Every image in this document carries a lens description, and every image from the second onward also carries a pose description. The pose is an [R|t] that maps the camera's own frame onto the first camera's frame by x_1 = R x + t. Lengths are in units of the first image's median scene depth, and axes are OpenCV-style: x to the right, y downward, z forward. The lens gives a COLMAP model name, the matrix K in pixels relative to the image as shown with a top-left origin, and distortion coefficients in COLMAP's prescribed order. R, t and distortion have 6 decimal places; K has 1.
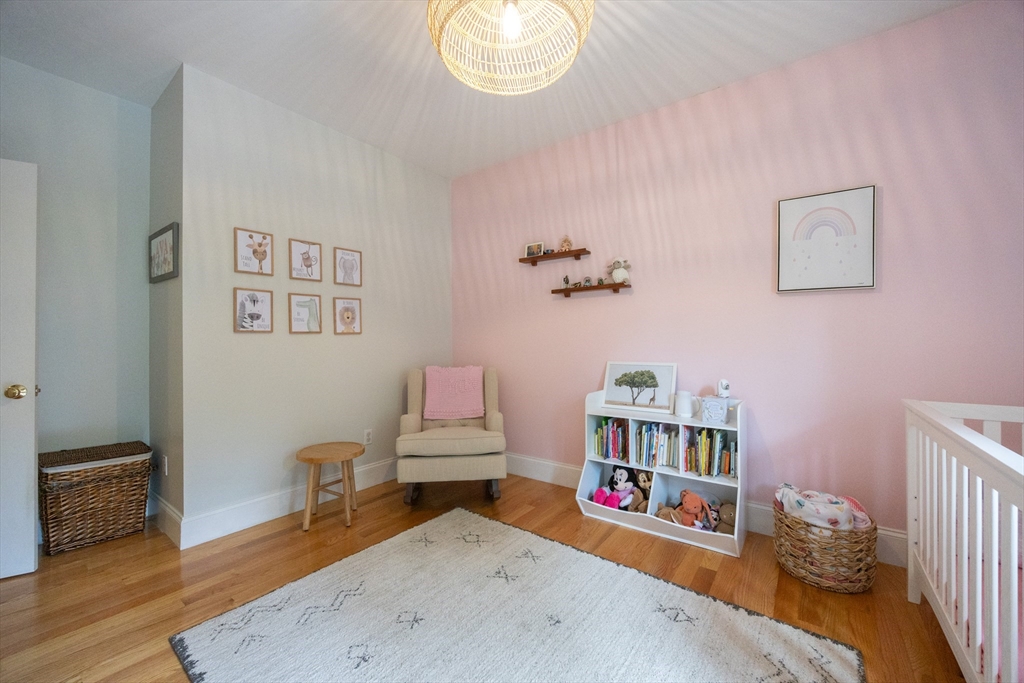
lens RADIAL K [[396.9, 0, 509.4], [0, 396.9, 337.2], [0, 0, 1]] dist [-0.009186, 0.000534]
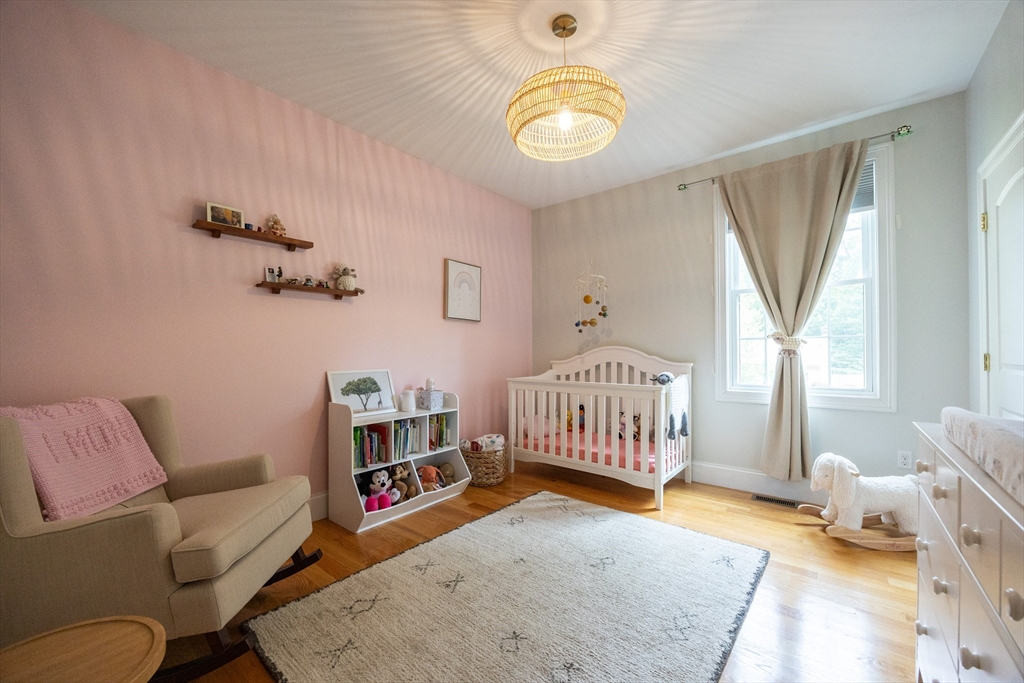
lens RADIAL K [[396.9, 0, 509.0], [0, 396.9, 350.2], [0, 0, 1]] dist [-0.009186, 0.000534]
pose [[0.053287, 0.003766, 0.998572, -0.723274], [-0.008232, 0.999961, -0.003332, 0.011807], [-0.998545, -0.008043, 0.053316, 0.582012]]
